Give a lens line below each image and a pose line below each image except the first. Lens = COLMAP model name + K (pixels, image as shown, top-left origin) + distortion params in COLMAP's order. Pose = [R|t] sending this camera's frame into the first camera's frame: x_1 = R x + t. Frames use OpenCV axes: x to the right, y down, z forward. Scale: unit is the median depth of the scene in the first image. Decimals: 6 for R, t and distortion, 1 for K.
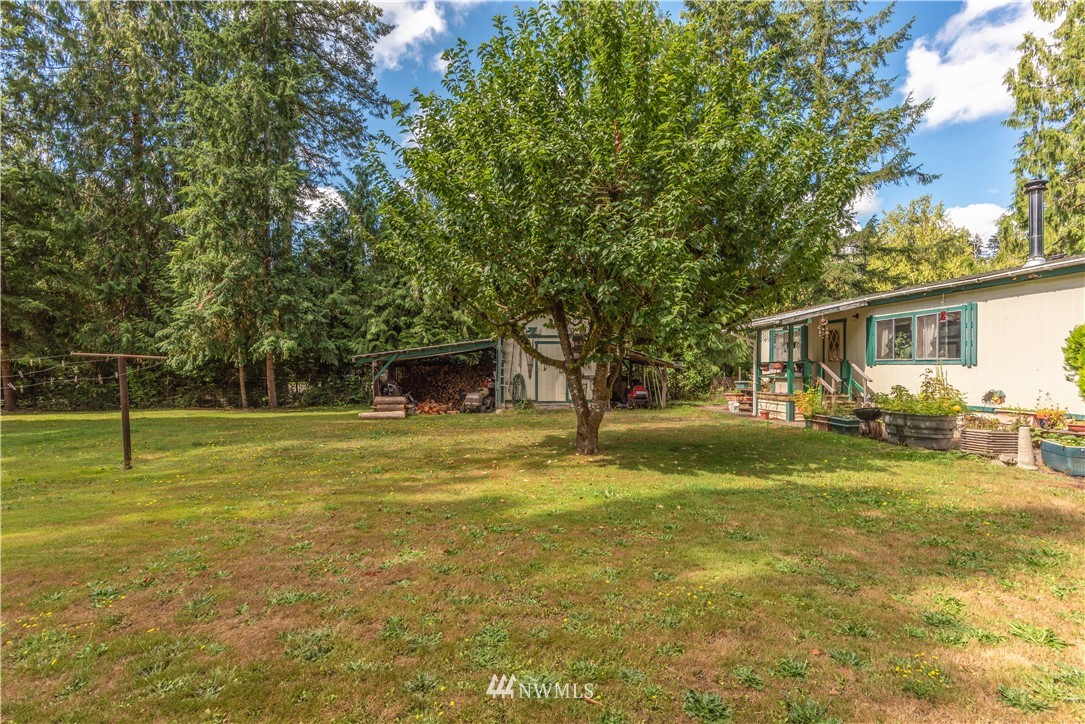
lens RADIAL K [[529.2, 0, 559.2], [0, 529.2, 361.8], [0, 0, 1]] dist [0.022028, 0.000532]
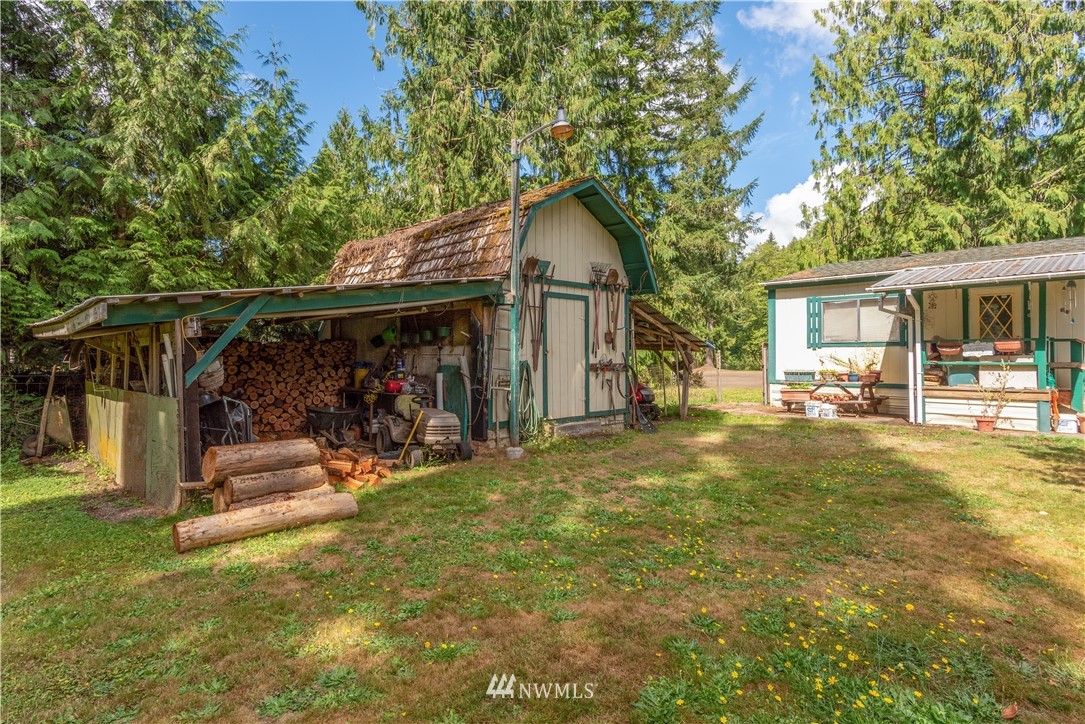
lens RADIAL K [[577.3, 0, 500.6], [0, 577.3, 341.4], [0, 0, 1]] dist [0.022673, -0.000687]
pose [[0.787520, 0.013785, 0.616135, -0.395170], [-0.007187, 0.999887, -0.013185, 0.012341], [-0.616247, 0.005955, 0.787530, 0.634373]]
